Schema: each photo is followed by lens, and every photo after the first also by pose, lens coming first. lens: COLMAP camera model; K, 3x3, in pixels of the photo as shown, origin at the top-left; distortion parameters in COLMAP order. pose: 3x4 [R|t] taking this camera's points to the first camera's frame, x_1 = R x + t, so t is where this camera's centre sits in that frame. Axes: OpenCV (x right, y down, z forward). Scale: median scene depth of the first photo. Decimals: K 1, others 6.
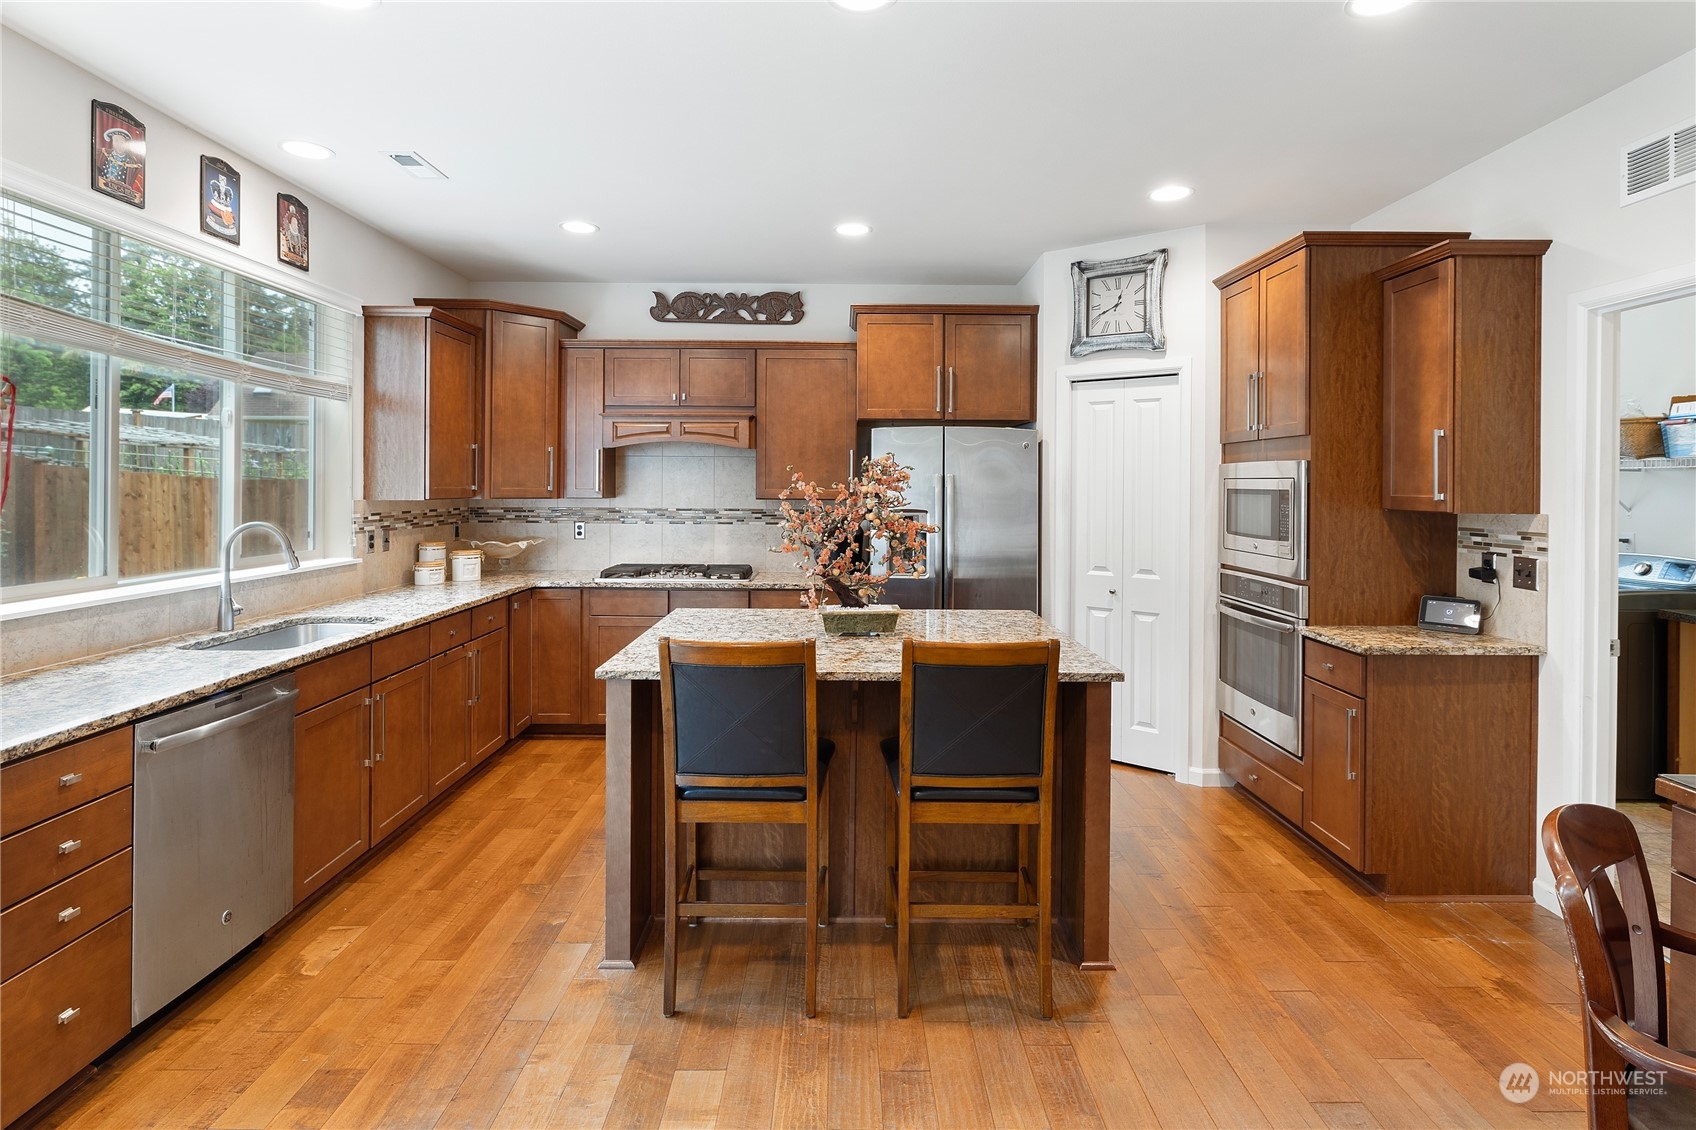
lens RADIAL K [[860.2, 0, 848.3], [0, 860.2, 483.0], [0, 0, 1]] dist [-0.000183, 0.001358]
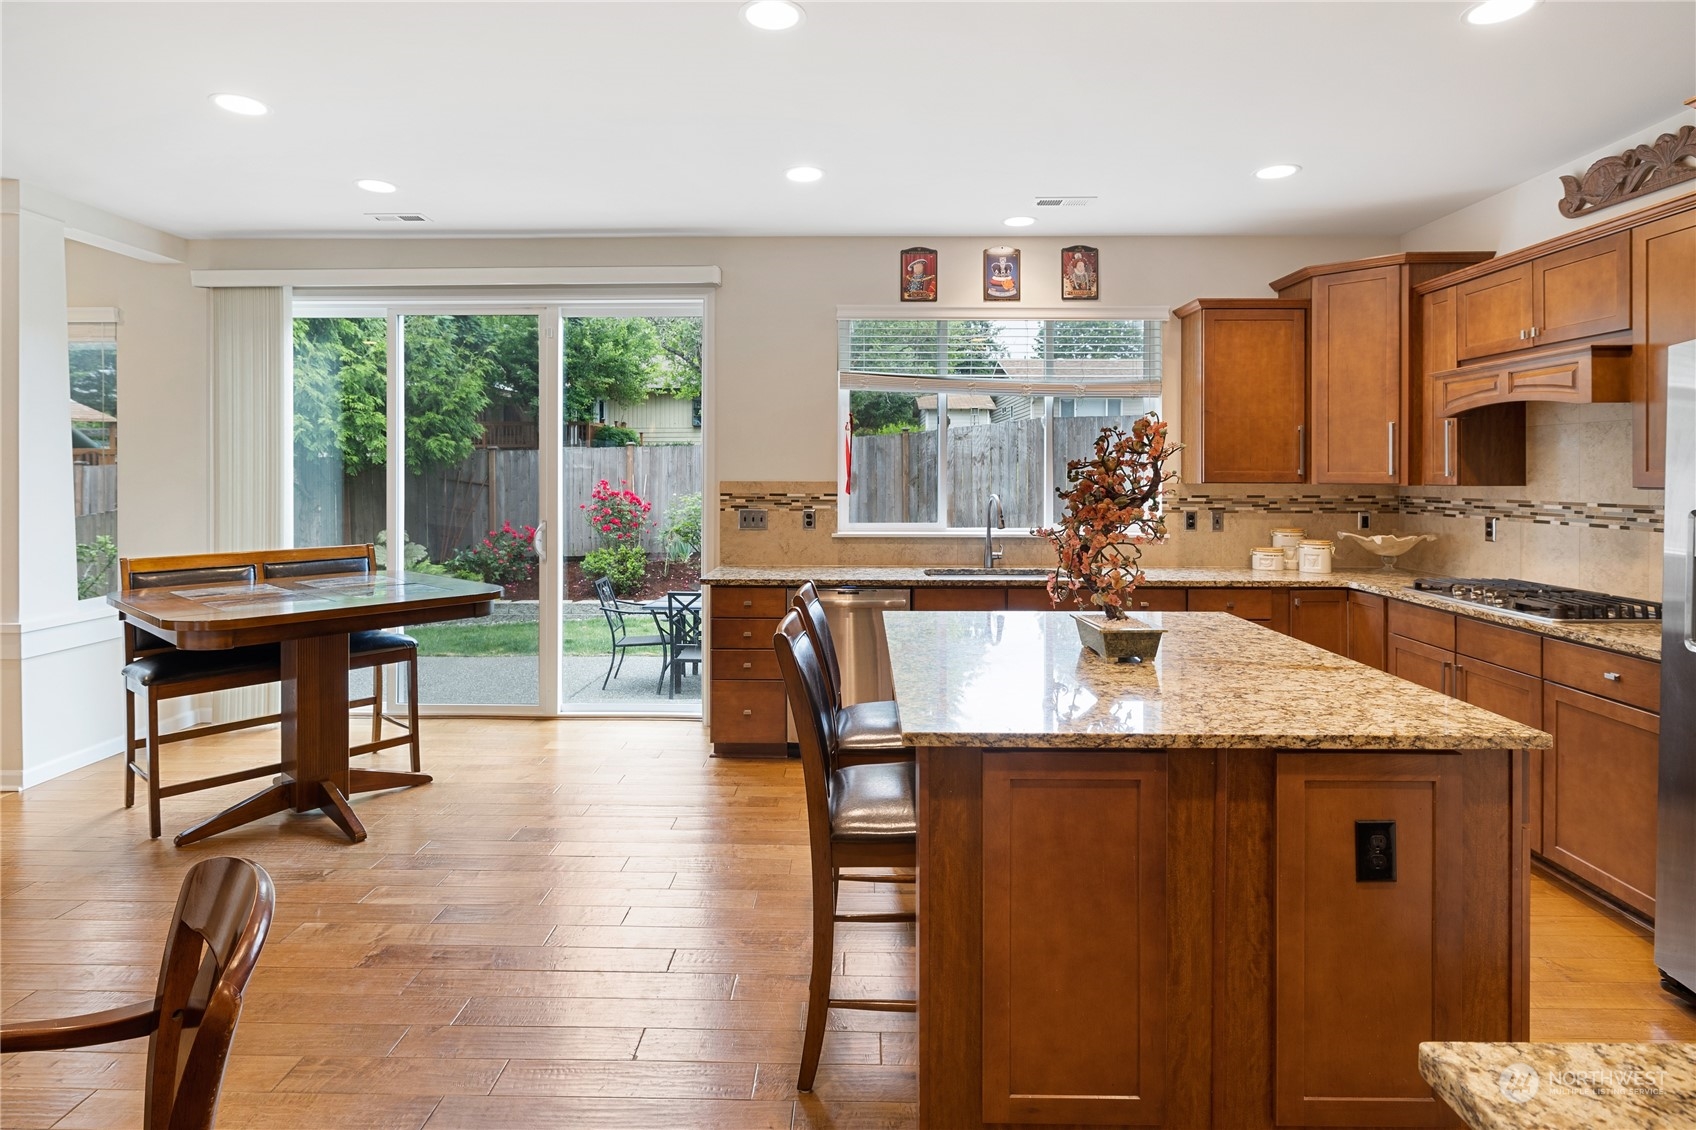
lens RADIAL K [[895.0, 0, 848.7], [0, 895.0, 483.8], [0, 0, 1]] dist [-0.001962, 0.000836]
pose [[-0.020389, 0.004658, -0.999781, 0.537532], [-0.000231, 0.999989, 0.004664, 0.013627], [0.999792, 0.000326, -0.020388, 0.519605]]
